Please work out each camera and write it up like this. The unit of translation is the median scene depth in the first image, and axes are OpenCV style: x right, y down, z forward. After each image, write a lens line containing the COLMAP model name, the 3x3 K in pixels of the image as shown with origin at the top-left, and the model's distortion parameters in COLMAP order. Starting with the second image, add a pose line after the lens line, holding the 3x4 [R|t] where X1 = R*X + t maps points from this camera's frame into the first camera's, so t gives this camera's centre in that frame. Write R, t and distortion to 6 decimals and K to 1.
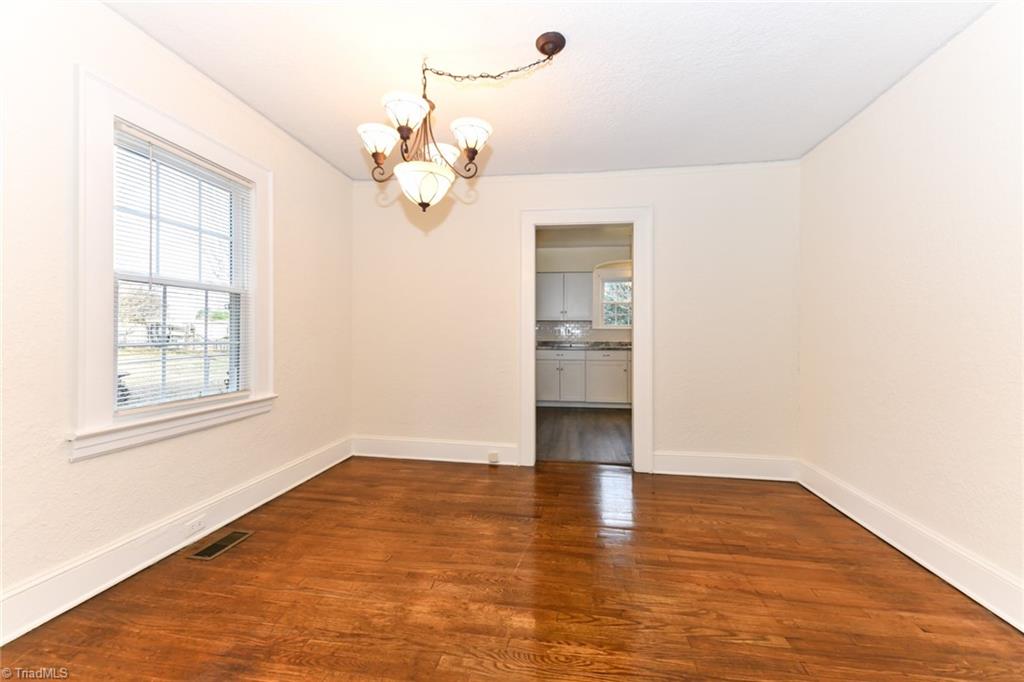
lens RADIAL K [[416.5, 0, 512.0], [0, 416.5, 341.0], [0, 0, 1]] dist [0.013621, -0.000185]
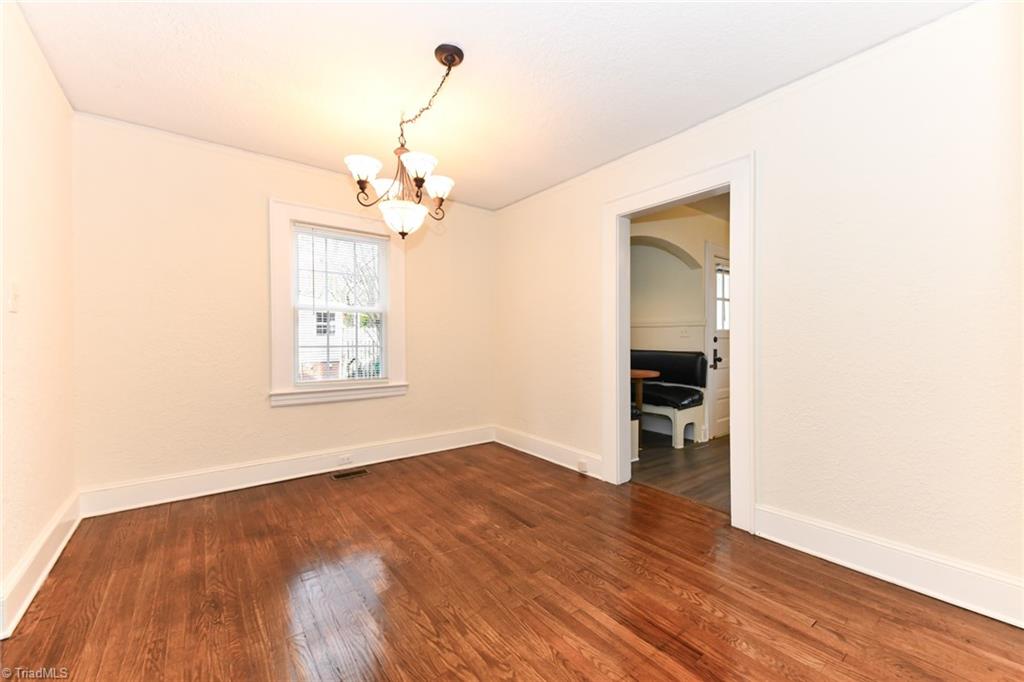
lens RADIAL K [[403.0, 0, 494.8], [0, 403.0, 351.6], [0, 0, 1]] dist [0.025031, -0.012263]
pose [[0.717274, 0.014920, -0.696632, 0.708795], [-0.008015, 0.999881, 0.013162, 0.003044], [0.696745, -0.003858, 0.717308, 0.287876]]
